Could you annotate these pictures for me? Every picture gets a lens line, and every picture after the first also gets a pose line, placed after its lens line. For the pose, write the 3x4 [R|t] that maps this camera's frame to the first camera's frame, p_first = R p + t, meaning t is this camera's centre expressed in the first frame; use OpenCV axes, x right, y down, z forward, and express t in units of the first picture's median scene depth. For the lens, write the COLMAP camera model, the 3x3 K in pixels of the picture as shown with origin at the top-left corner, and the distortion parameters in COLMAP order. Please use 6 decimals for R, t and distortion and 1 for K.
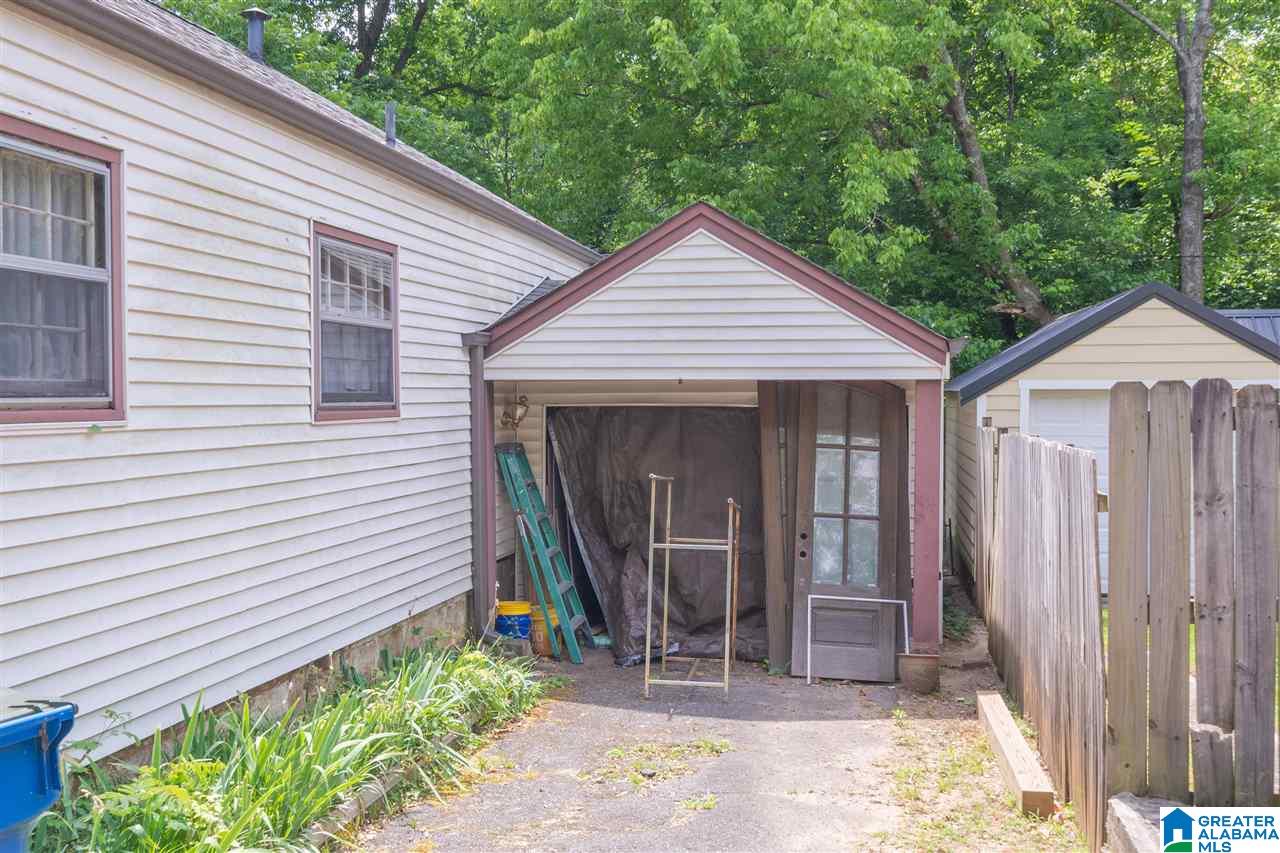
lens RADIAL K [[1248.0, 0, 639.1], [0, 1248.0, 422.9], [0, 0, 1]] dist [-0.087372, 0.000000]
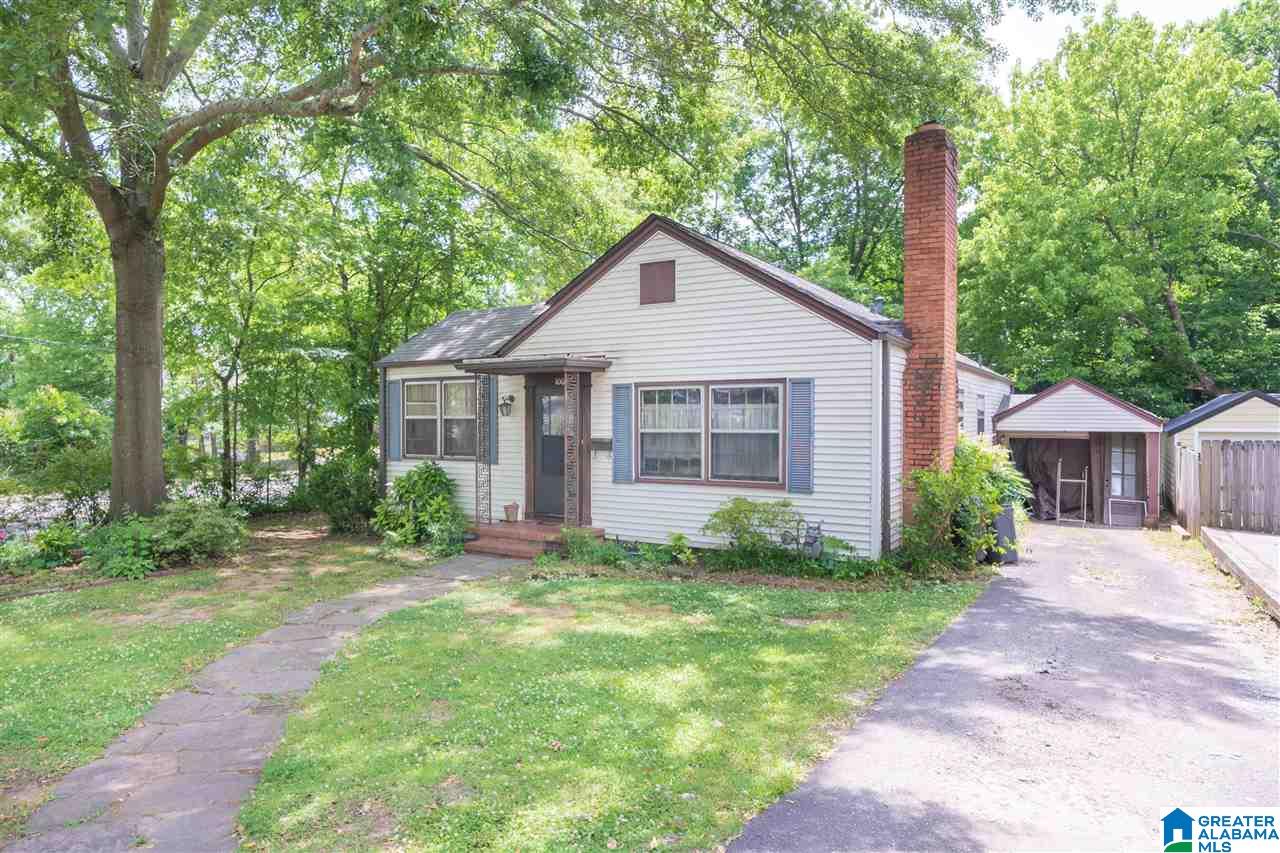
lens RADIAL K [[787.5, 0, 641.5], [0, 787.5, 430.0], [0, 0, 1]] dist [0.005549, -0.000396]
pose [[0.942312, 0.000188, -0.334736, -0.280703], [-0.001906, 0.999987, -0.004802, -0.024217], [0.334730, 0.005163, 0.942300, -1.158122]]
